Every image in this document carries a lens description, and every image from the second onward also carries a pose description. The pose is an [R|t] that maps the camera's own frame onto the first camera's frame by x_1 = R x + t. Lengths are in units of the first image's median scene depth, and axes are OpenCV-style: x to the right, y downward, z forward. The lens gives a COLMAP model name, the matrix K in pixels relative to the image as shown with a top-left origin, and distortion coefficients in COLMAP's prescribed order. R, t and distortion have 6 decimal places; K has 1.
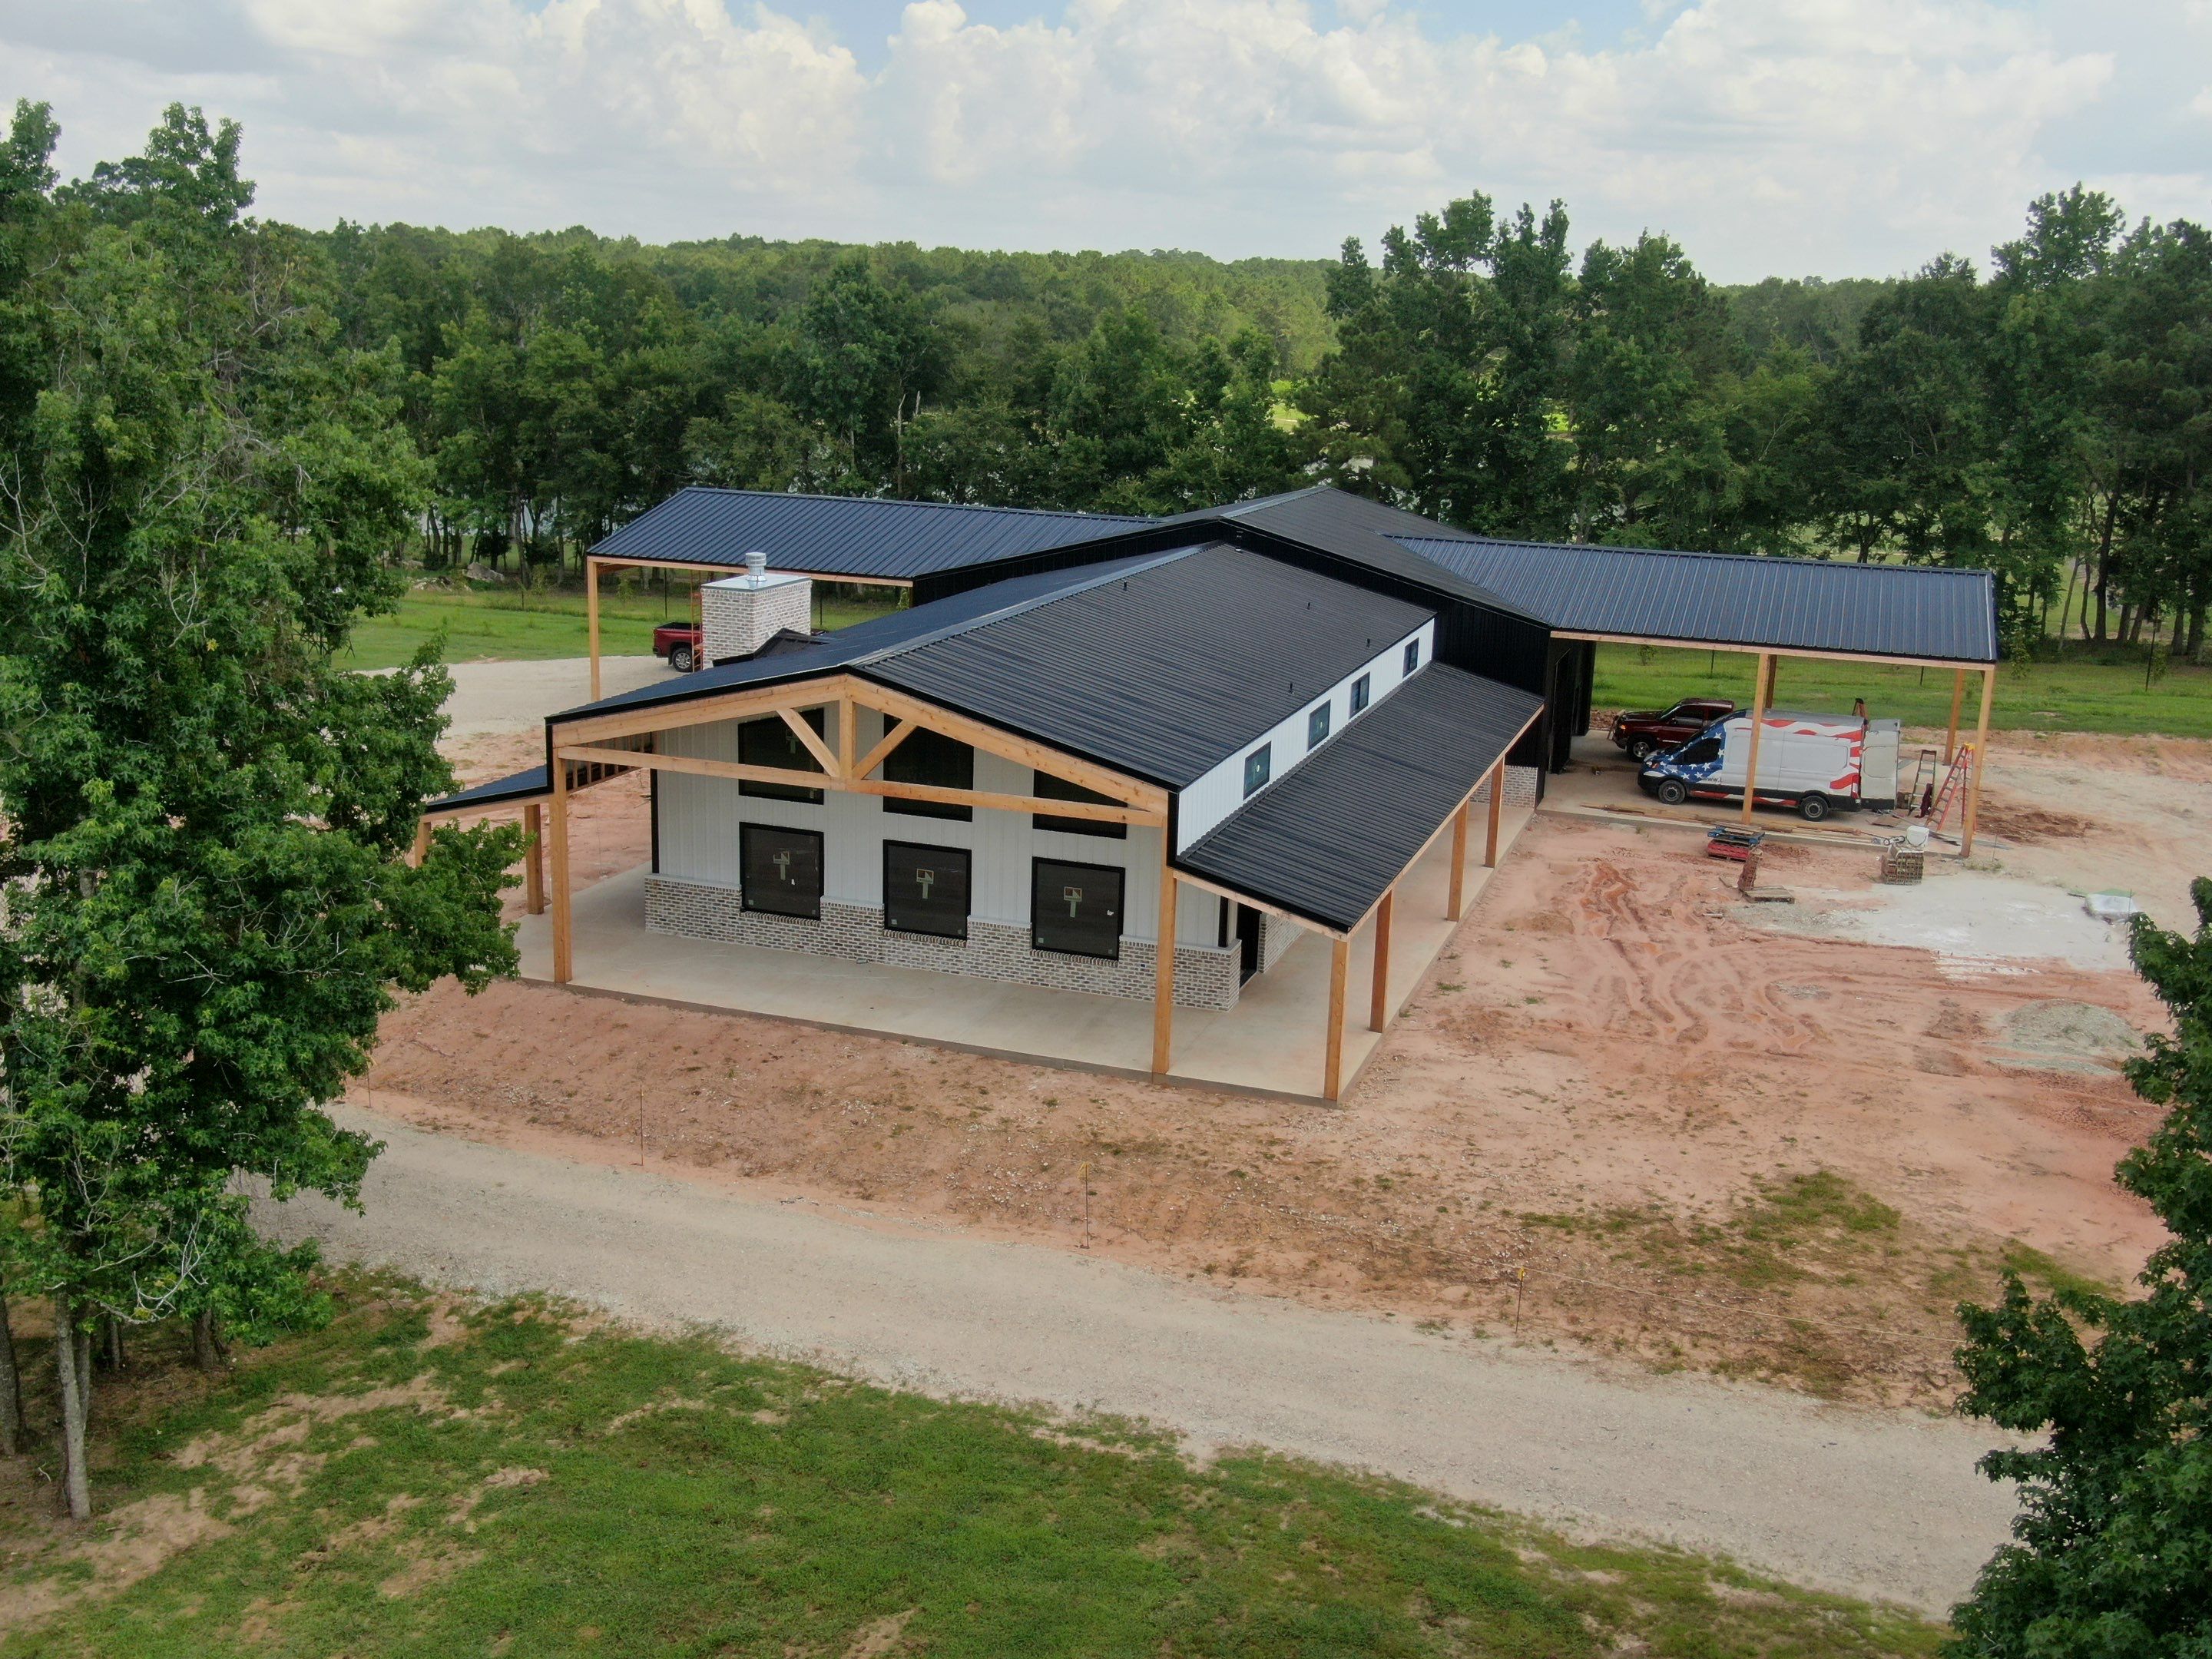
lens RADIAL K [[2136.5, 0, 1117.1], [0, 2136.5, 813.6], [0, 0, 1]] dist [0.002268, 0.000000]
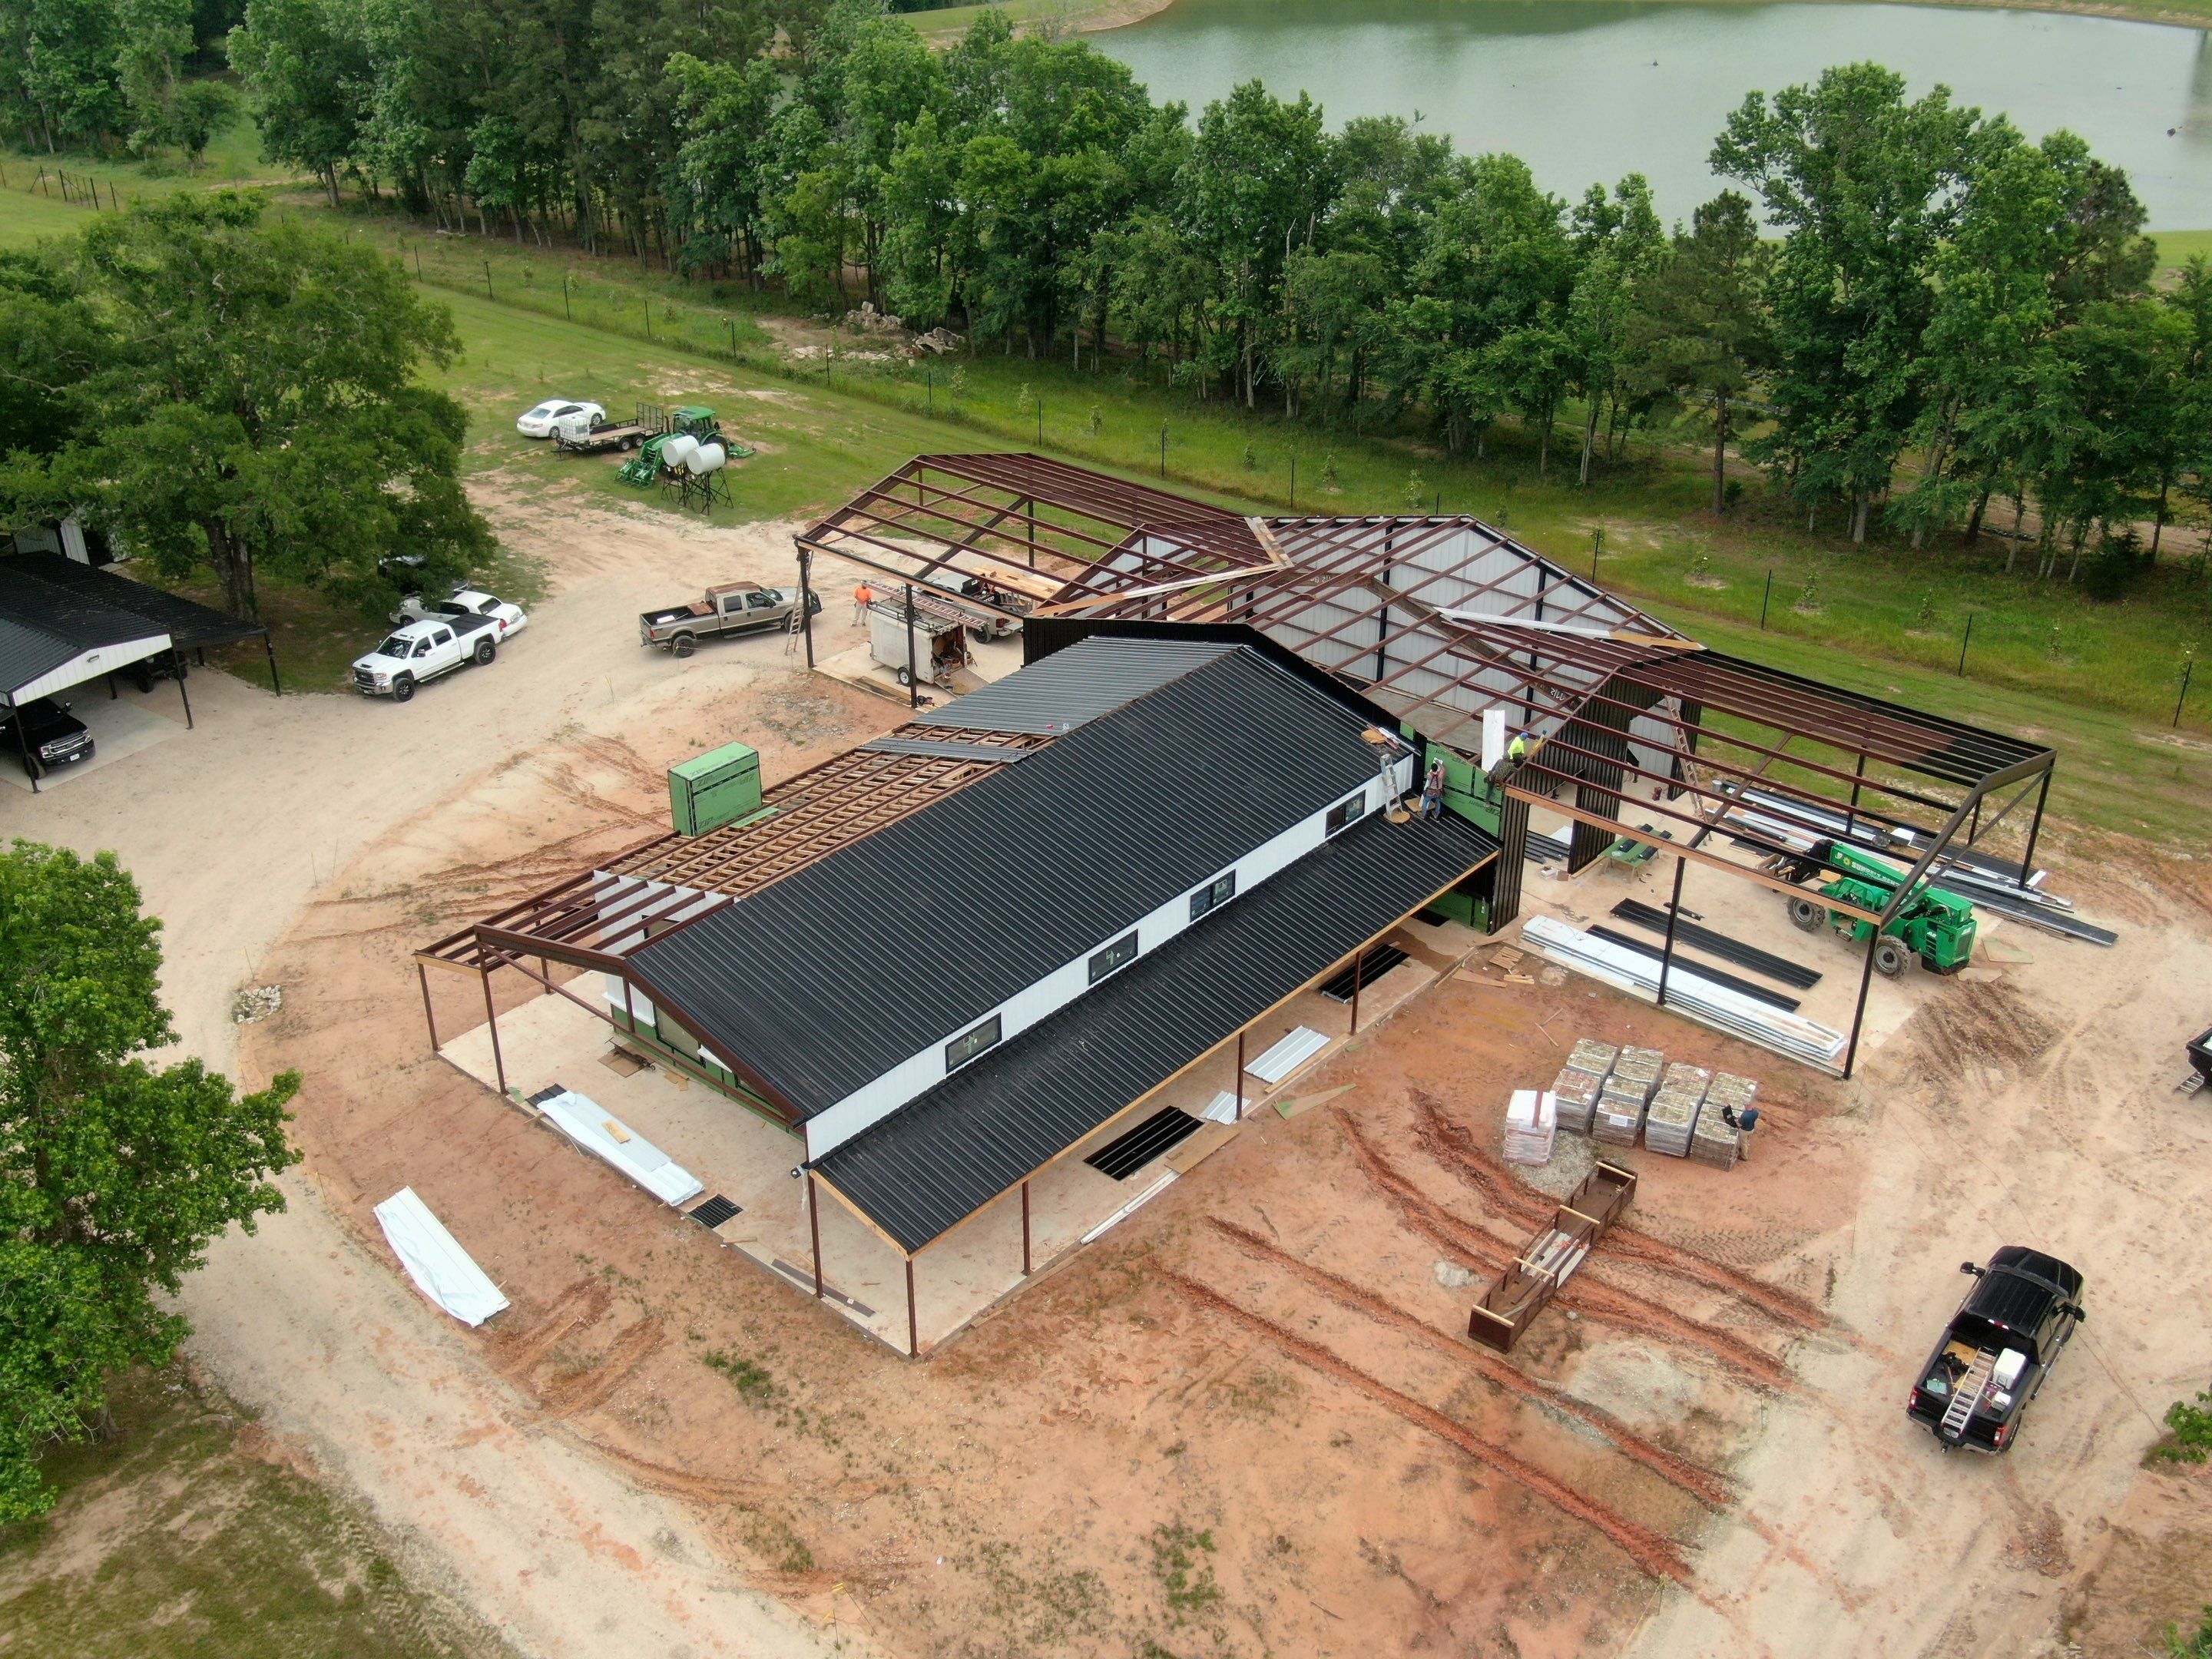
lens RADIAL K [[2136.5, 0, 1105.3], [0, 2136.5, 866.6], [0, 0, 1]] dist [0.002268, 0.000000]
pose [[0.925855, 0.160407, -0.342145, 0.483842], [-0.059606, 0.956091, 0.286944, -0.425698], [0.373149, -0.245275, 0.894762, -0.035475]]
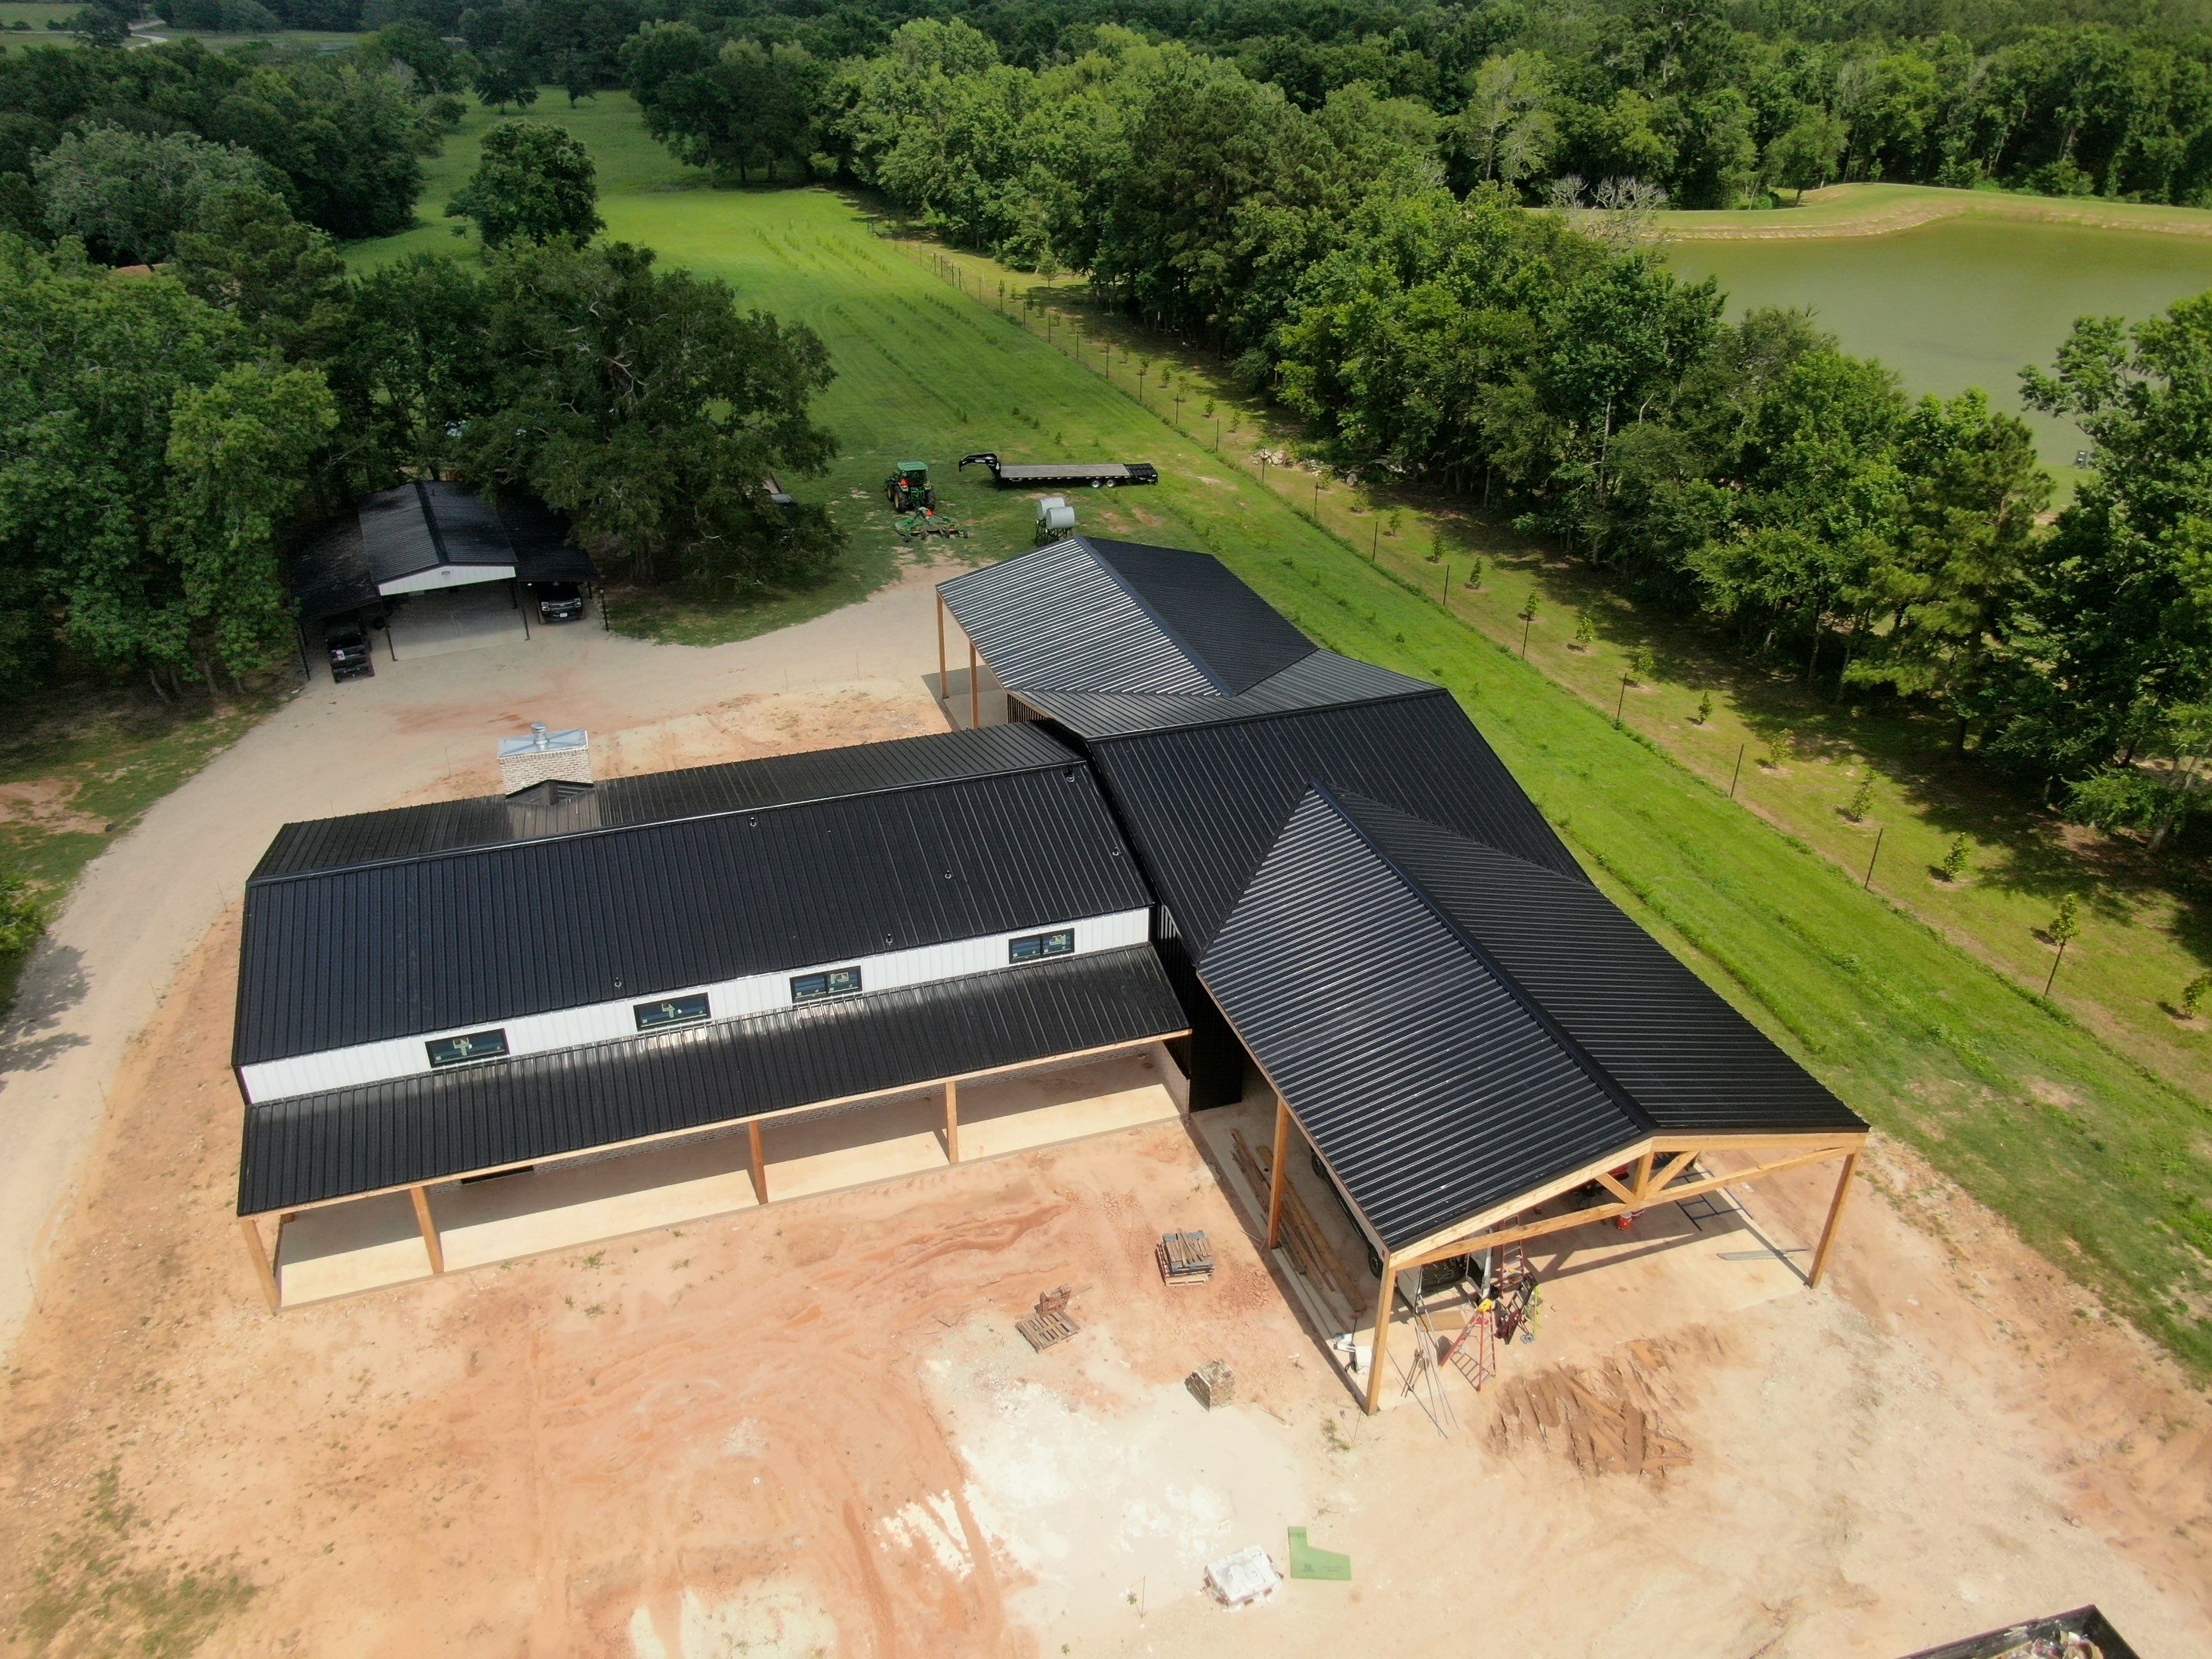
lens RADIAL K [[1595.5, 0, 1118.5], [0, 1595.5, 848.6], [0, 0, 1]] dist [-0.016567, 0.003835]
pose [[0.611937, 0.374588, -0.696576, 0.847384], [-0.174553, 0.922977, 0.342993, -0.482315], [0.771404, -0.088301, 0.630189, 0.636127]]
